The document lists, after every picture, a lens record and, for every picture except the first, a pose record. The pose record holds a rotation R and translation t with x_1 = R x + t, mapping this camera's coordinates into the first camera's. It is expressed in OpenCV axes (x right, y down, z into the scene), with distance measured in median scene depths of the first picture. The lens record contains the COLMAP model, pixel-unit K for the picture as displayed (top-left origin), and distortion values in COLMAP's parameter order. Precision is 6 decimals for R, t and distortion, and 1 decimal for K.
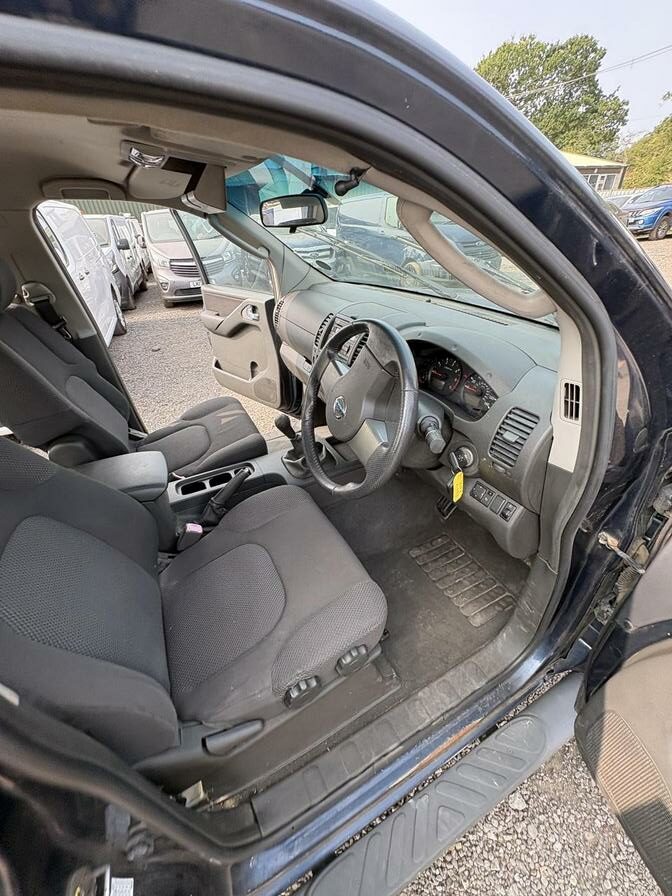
lens RADIAL K [[357.7, 0, 337.7], [0, 357.7, 448.9], [0, 0, 1]] dist [-0.000459, 0.000135]
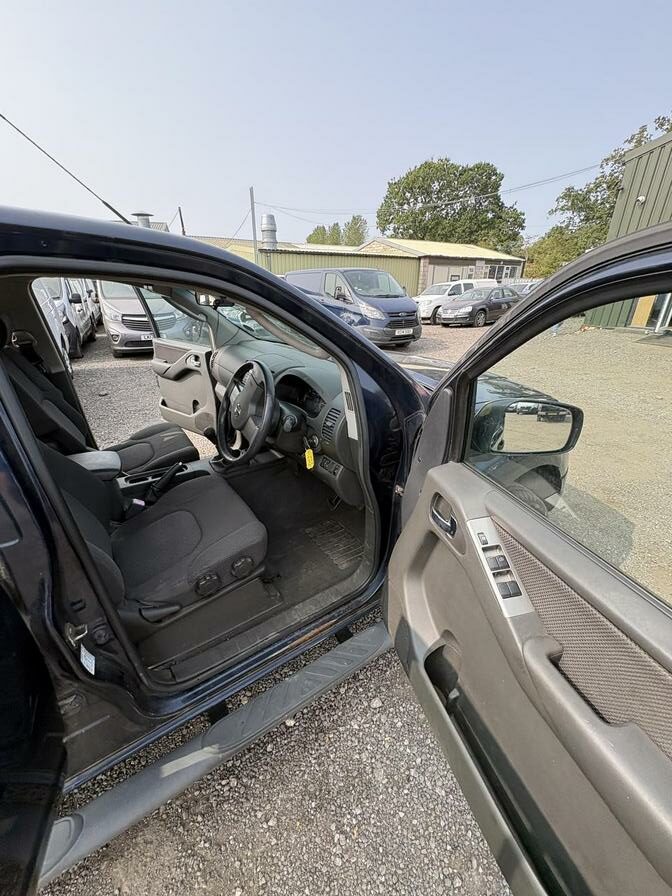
lens RADIAL K [[355.4, 0, 336.0], [0, 355.4, 448.0], [0, 0, 1]] dist [-0.000901, -0.000364]
pose [[0.991351, 0.000775, 0.131237, 0.120913], [0.018370, 0.989318, -0.144609, 0.152220], [-0.129947, 0.145769, 0.980747, -0.329187]]
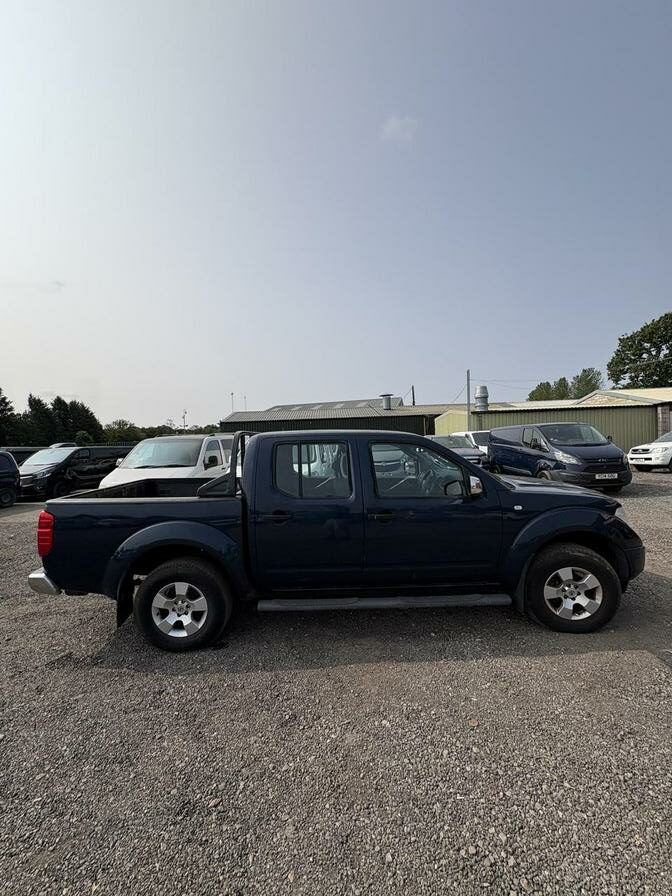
lens RADIAL K [[355.4, 0, 336.0], [0, 355.4, 448.0], [0, 0, 1]] dist [-0.000901, -0.000364]
pose [[0.898169, 0.029324, -0.438672, 0.872566], [-0.249764, 0.855163, -0.454219, 1.619225], [0.361816, 0.517530, 0.775405, -2.788943]]
